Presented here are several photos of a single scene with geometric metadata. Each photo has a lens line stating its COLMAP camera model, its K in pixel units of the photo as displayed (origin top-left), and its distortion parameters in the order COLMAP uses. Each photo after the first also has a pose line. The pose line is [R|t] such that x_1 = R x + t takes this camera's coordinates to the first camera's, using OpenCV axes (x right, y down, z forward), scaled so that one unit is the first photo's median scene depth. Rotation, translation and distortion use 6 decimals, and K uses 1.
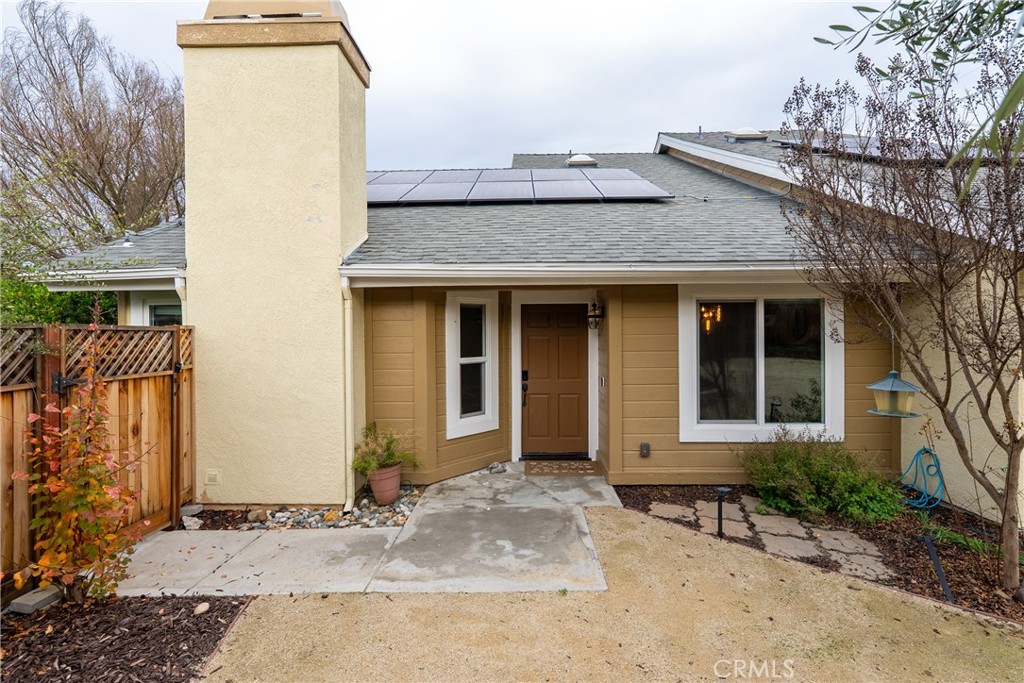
lens RADIAL K [[475.1, 0, 511.8], [0, 475.1, 335.5], [0, 0, 1]] dist [-0.008202, 0.001805]
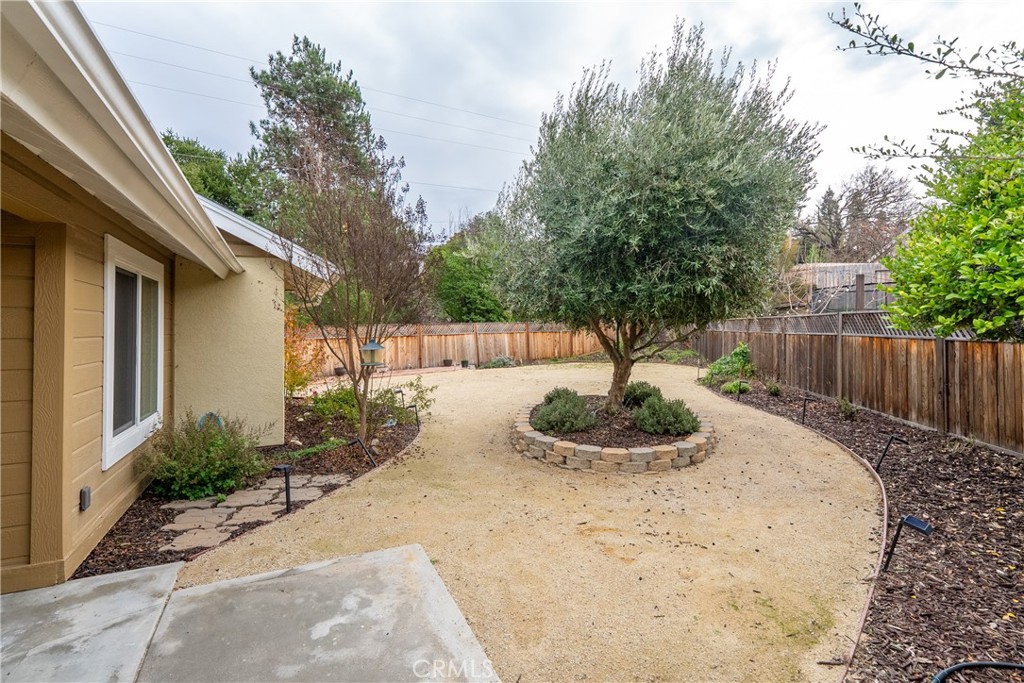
lens RADIAL K [[475.1, 0, 509.7], [0, 475.1, 333.4], [0, 0, 1]] dist [-0.008202, 0.001805]
pose [[-0.473835, 0.003521, 0.880607, -0.661370], [0.014701, 0.999884, 0.003913, 0.043622], [-0.880491, 0.014799, -0.473832, 1.029019]]
